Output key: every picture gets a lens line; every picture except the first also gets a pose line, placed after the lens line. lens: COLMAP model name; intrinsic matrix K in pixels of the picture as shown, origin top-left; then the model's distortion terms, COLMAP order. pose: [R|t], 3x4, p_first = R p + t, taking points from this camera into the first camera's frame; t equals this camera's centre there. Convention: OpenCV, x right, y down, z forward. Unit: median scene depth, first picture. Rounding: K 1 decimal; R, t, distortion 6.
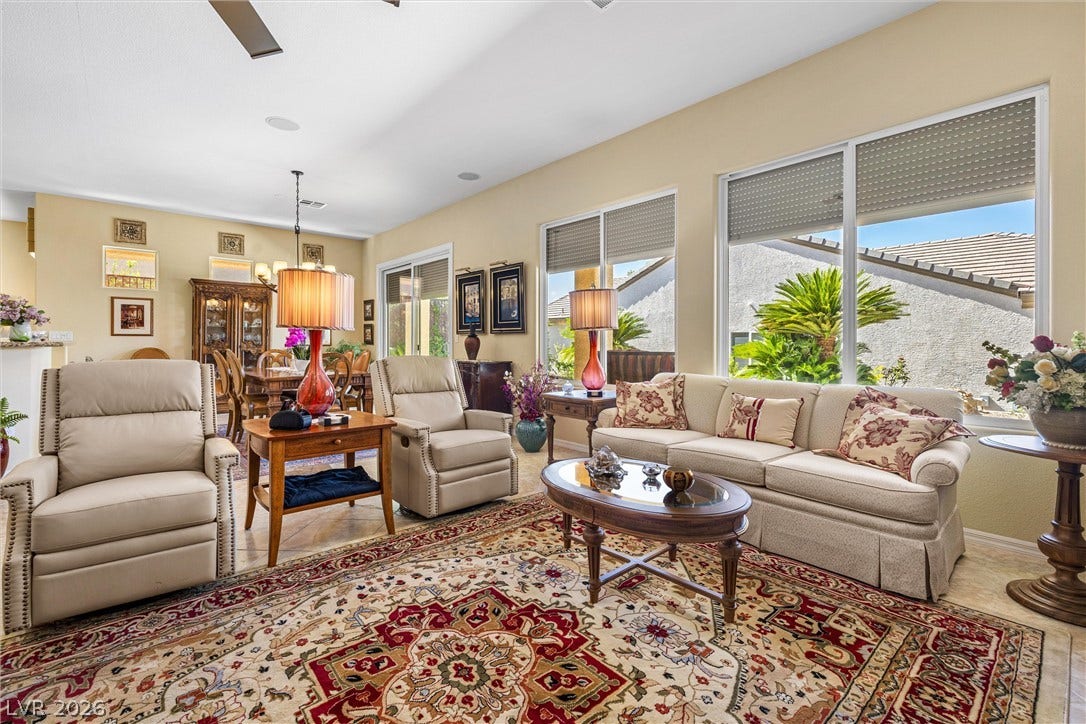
lens RADIAL K [[474.3, 0, 540.1], [0, 474.3, 342.3], [0, 0, 1]] dist [0.004440, 0.000139]
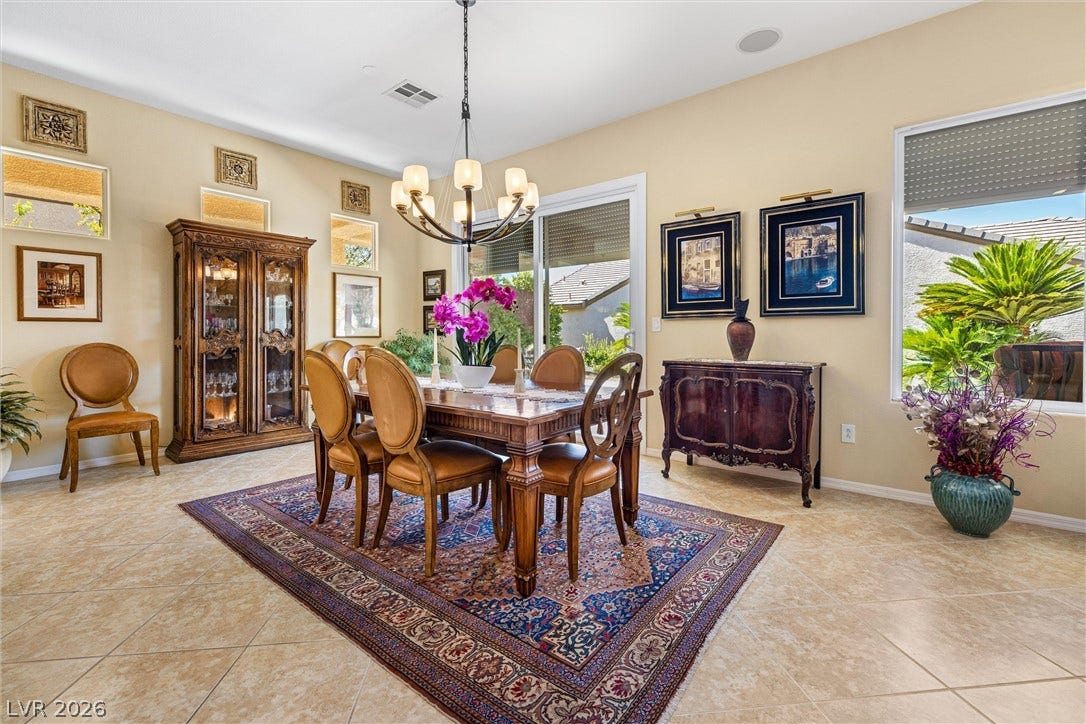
lens RADIAL K [[474.3, 0, 542.4], [0, 474.3, 336.7], [0, 0, 1]] dist [0.004440, 0.000139]
pose [[0.987878, -0.003450, 0.155194, -0.402332], [0.001923, 0.999948, 0.009990, -0.000385], [-0.155221, -0.009571, 0.987833, 0.382518]]
